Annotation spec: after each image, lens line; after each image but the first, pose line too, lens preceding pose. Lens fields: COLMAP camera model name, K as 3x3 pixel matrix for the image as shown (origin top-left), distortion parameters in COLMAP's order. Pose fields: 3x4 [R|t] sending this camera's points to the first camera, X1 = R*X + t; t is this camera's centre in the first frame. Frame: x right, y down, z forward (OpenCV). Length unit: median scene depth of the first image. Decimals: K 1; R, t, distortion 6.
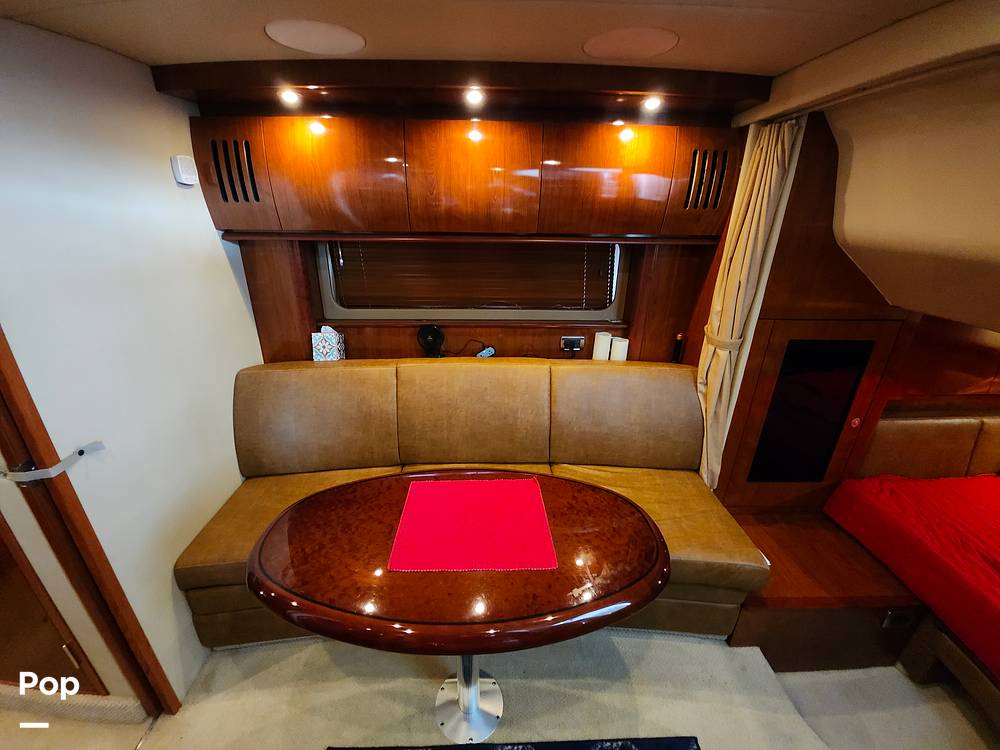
lens RADIAL K [[403.5, 0, 499.7], [0, 403.5, 370.4], [0, 0, 1]] dist [-0.000199, -0.011074]
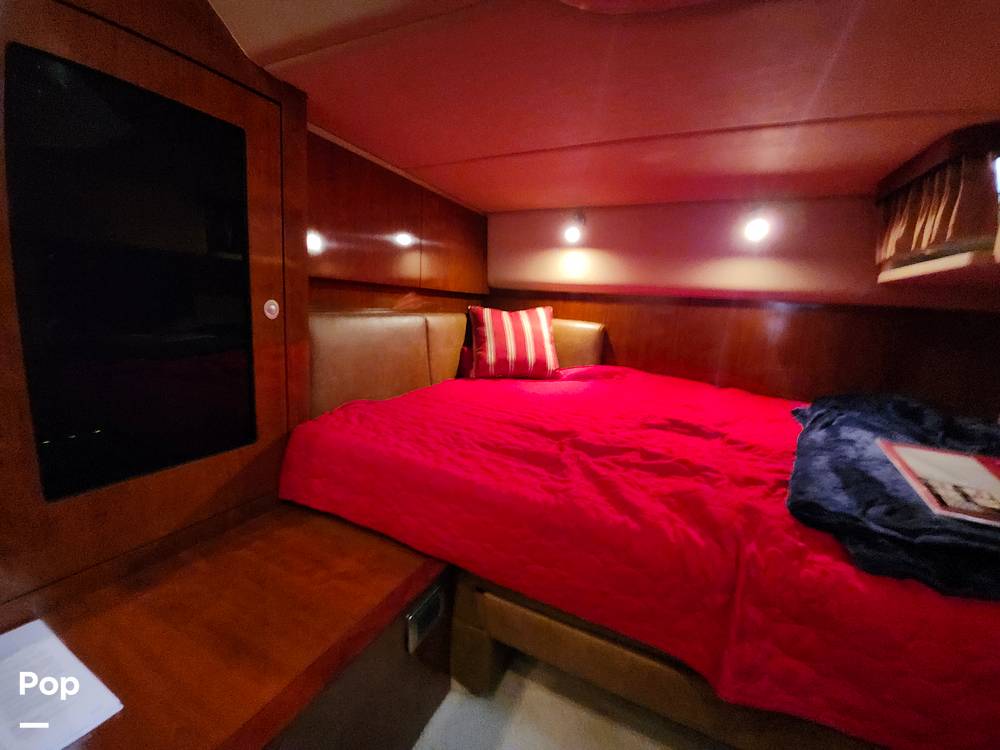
lens RADIAL K [[398.7, 0, 494.3], [0, 398.7, 373.3], [0, 0, 1]] dist [-0.002569, -0.008842]
pose [[0.461622, -0.141774, 0.875674, 0.543587], [0.279514, 0.960107, 0.008095, 0.292355], [-0.841889, 0.241027, 0.482834, 0.505395]]
